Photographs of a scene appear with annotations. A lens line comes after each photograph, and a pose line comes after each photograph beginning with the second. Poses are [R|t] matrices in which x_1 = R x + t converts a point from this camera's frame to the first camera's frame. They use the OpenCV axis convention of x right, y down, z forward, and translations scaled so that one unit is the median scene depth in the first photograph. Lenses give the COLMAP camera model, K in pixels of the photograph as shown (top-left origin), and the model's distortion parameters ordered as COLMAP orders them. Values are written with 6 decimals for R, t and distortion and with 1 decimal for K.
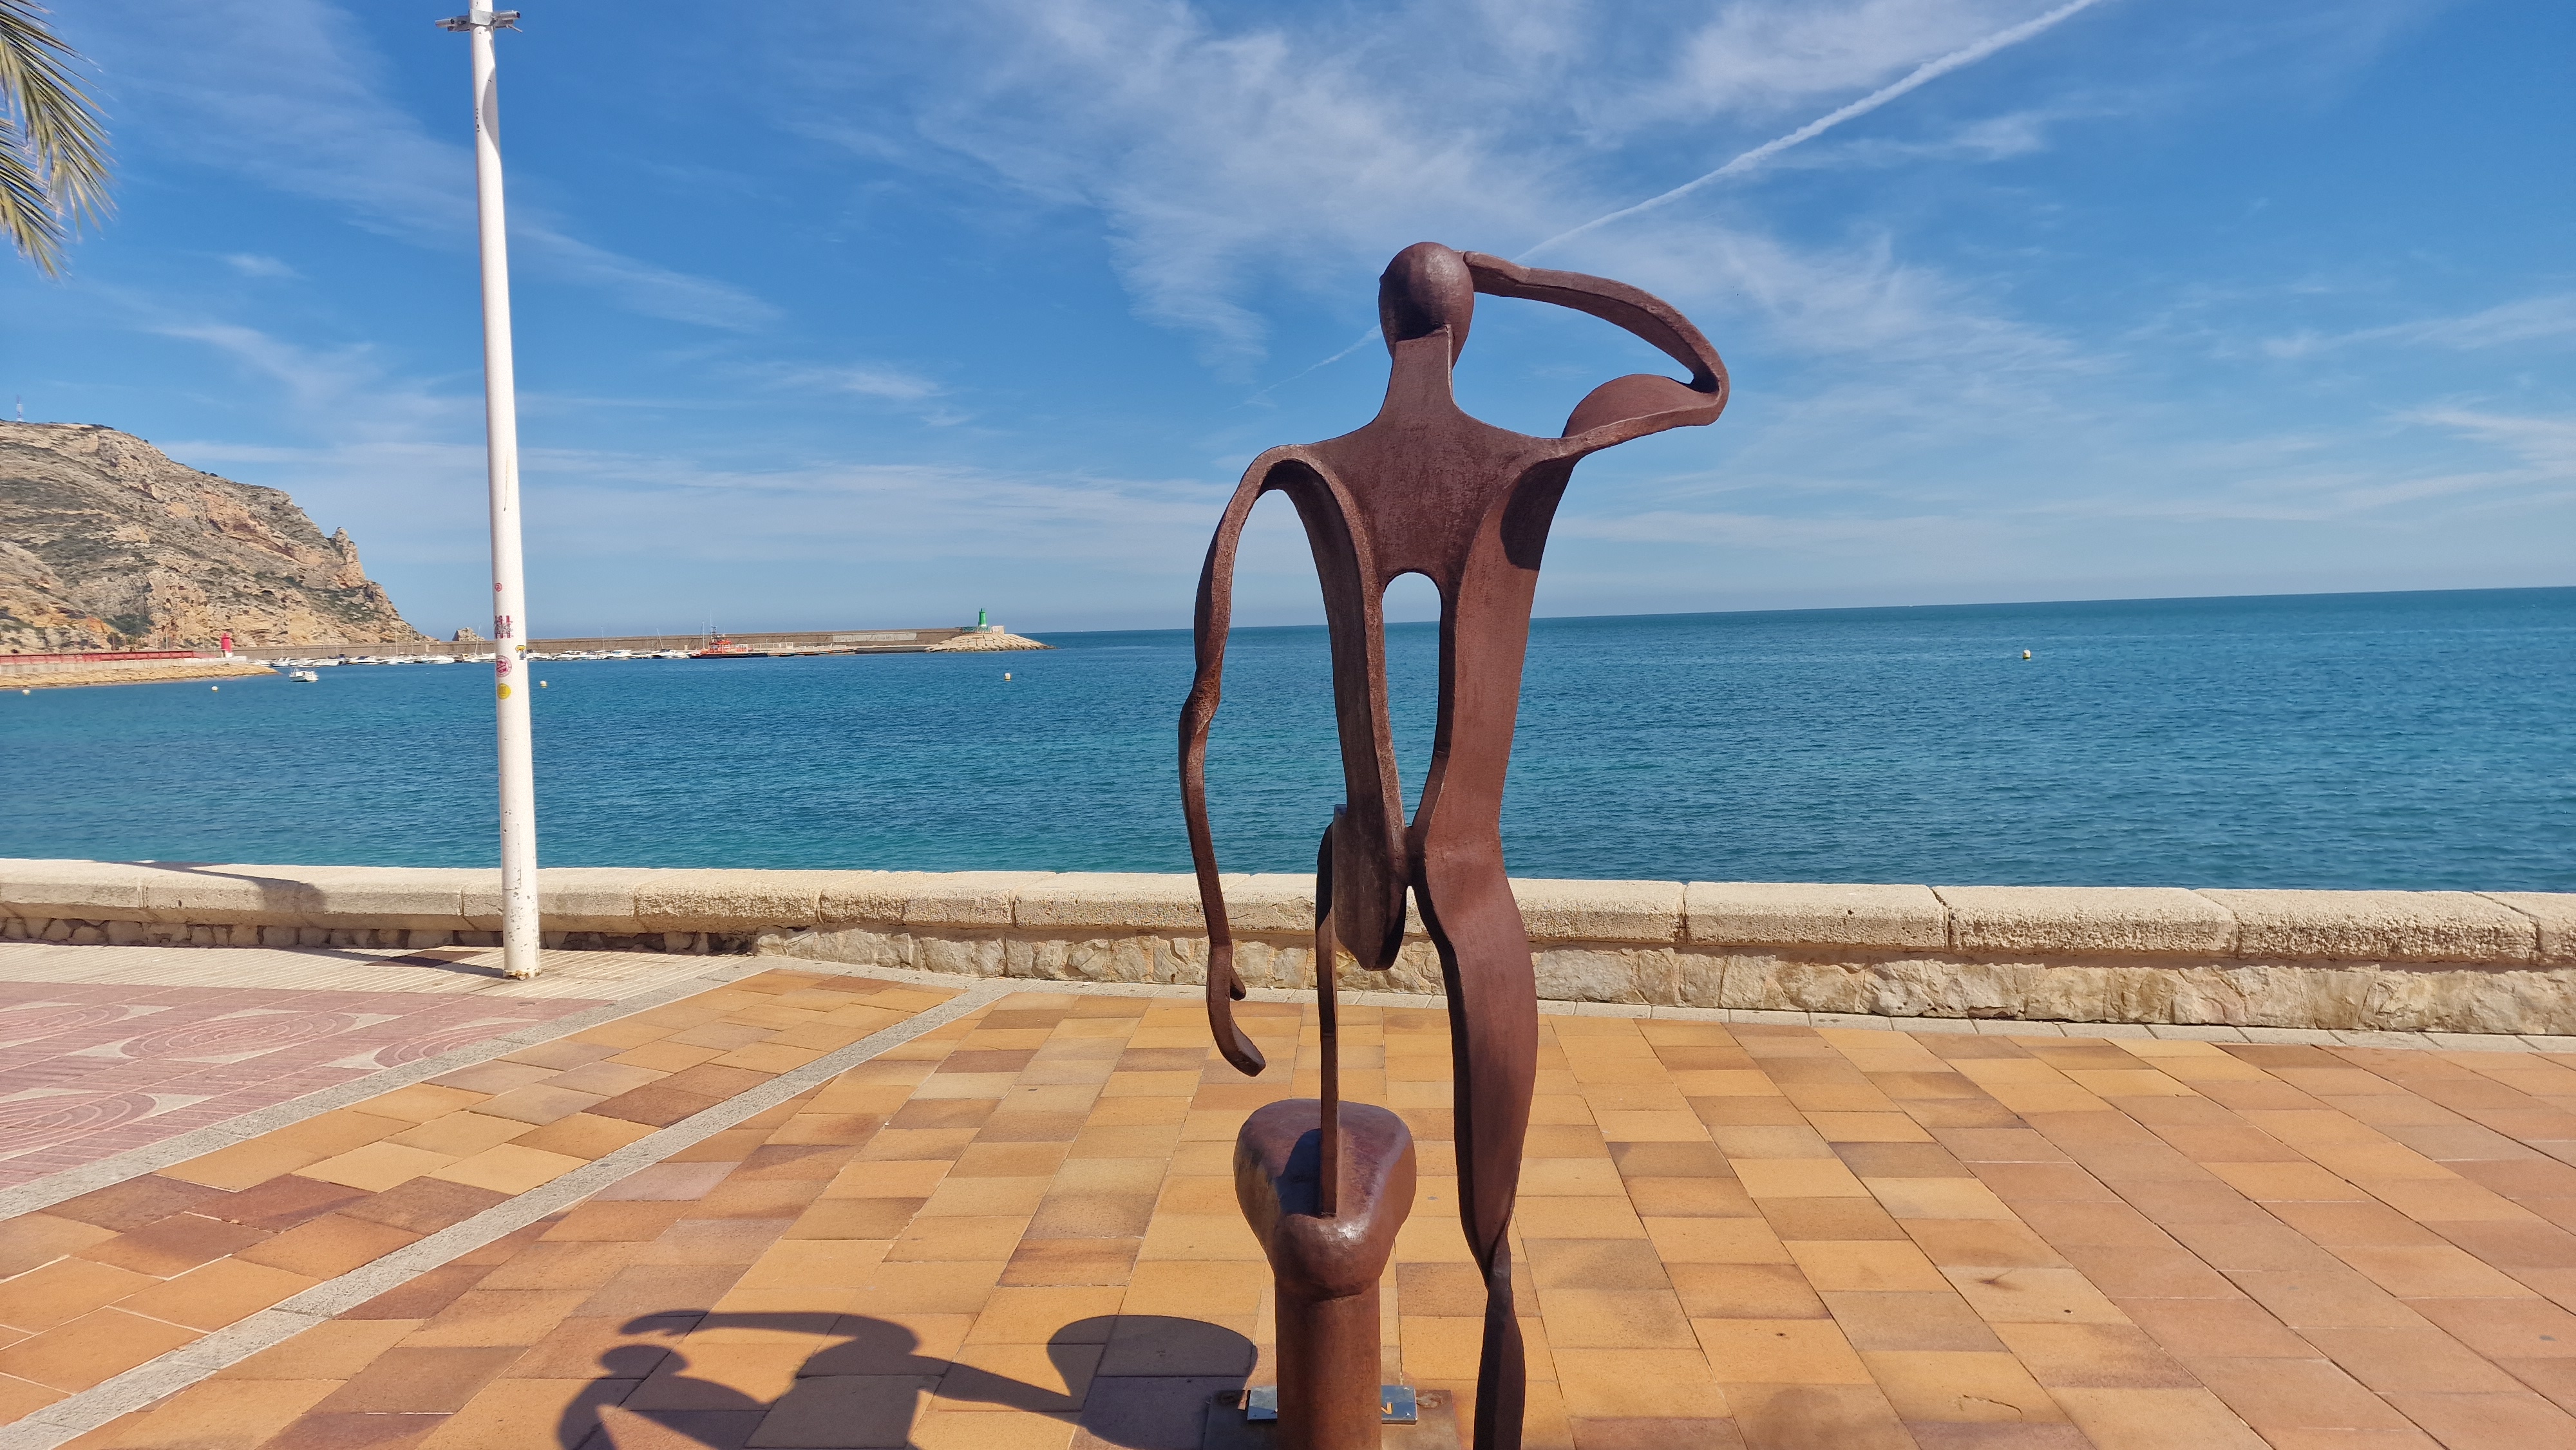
lens RADIAL K [[1752.5, 0, 1275.4], [0, 1752.5, 724.8], [0, 0, 1]] dist [0.007014, 0.003339]
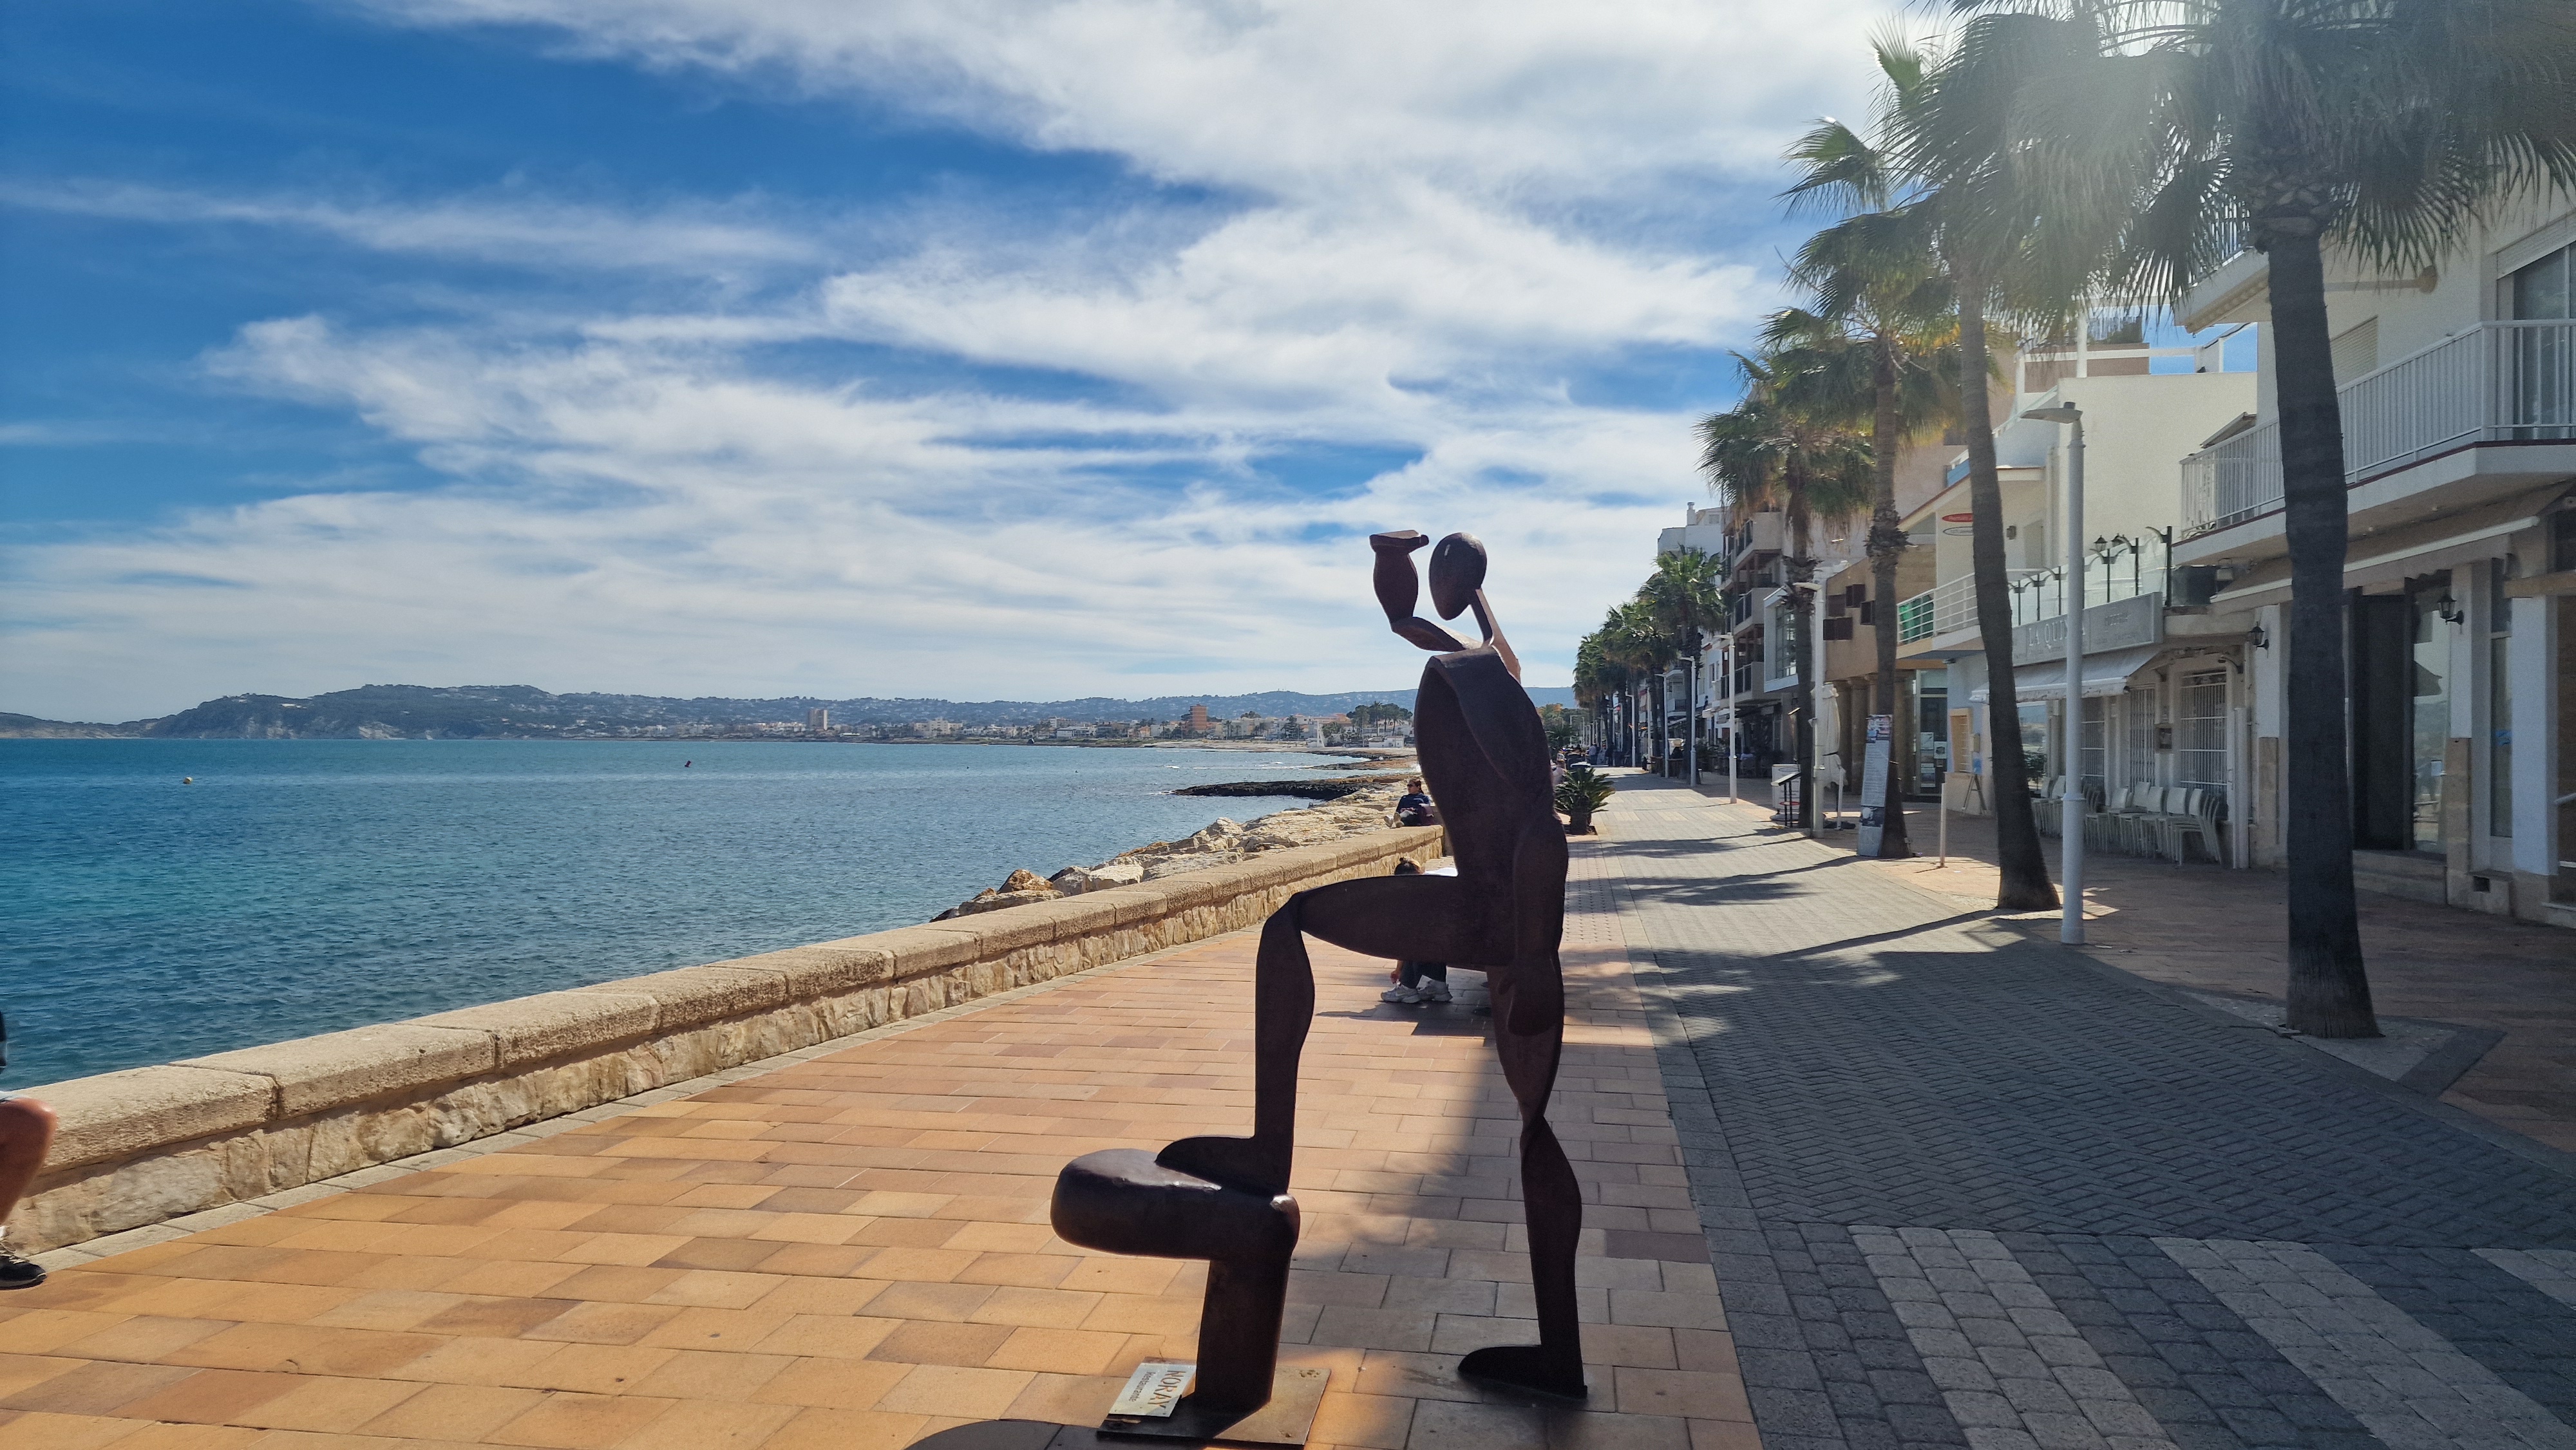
lens RADIAL K [[1752.5, 0, 1282.2], [0, 1752.5, 731.3], [0, 0, 1]] dist [0.007014, 0.003339]
pose [[0.075416, 0.032652, 0.996617, -0.645267], [0.057569, 0.997654, -0.037042, -0.009490], [-0.995489, 0.060168, 0.073360, 0.432620]]
